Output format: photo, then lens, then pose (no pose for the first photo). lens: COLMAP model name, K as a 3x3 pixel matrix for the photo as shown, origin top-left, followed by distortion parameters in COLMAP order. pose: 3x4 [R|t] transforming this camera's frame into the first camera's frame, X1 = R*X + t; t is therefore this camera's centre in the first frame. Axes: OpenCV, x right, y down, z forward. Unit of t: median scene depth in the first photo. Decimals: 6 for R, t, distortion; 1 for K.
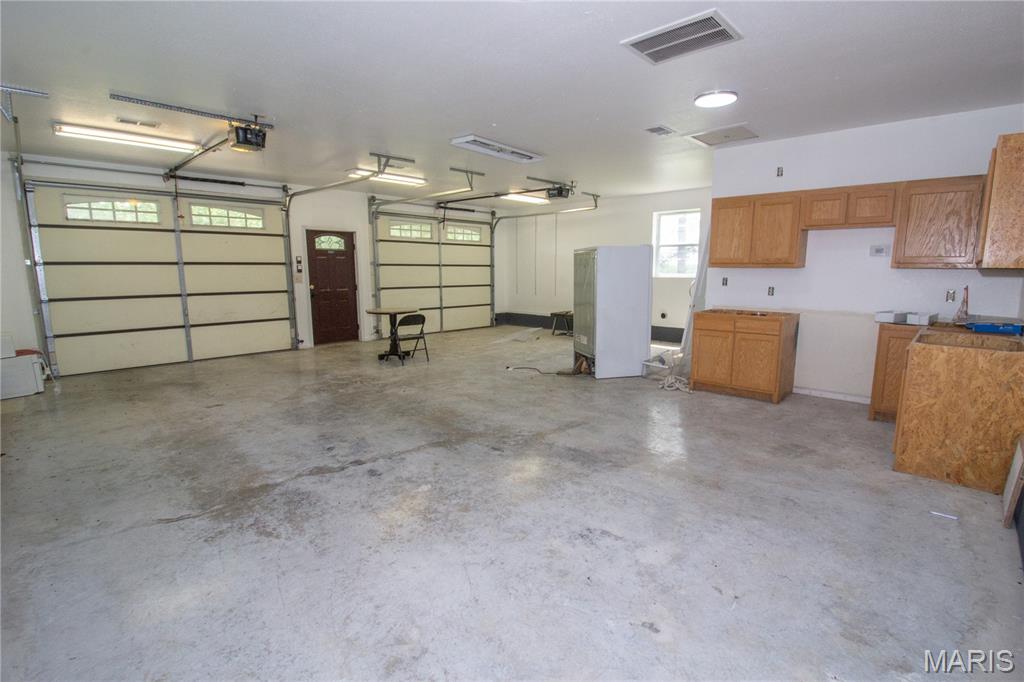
lens RADIAL K [[483.2, 0, 519.0], [0, 483.2, 337.0], [0, 0, 1]] dist [-0.001613, -0.000598]
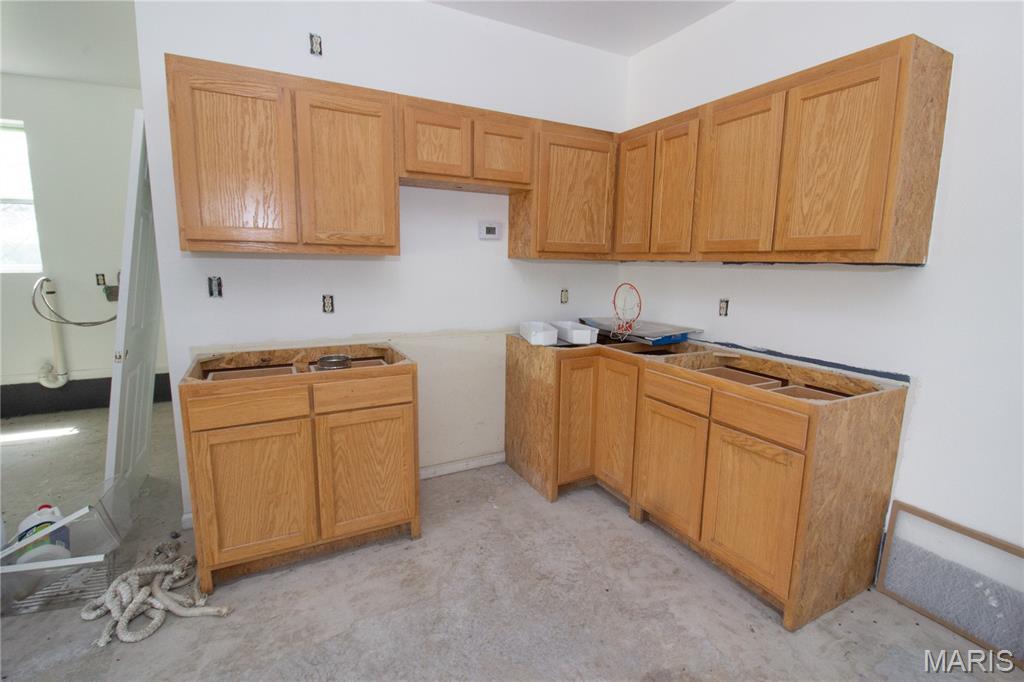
lens RADIAL K [[483.2, 0, 519.0], [0, 483.2, 337.0], [0, 0, 1]] dist [-0.001613, -0.000598]
pose [[0.325249, -0.152666, 0.933224, 0.150040], [0.117149, 0.985785, 0.120436, -0.113464], [-0.938344, 0.070155, 0.338510, 0.766600]]
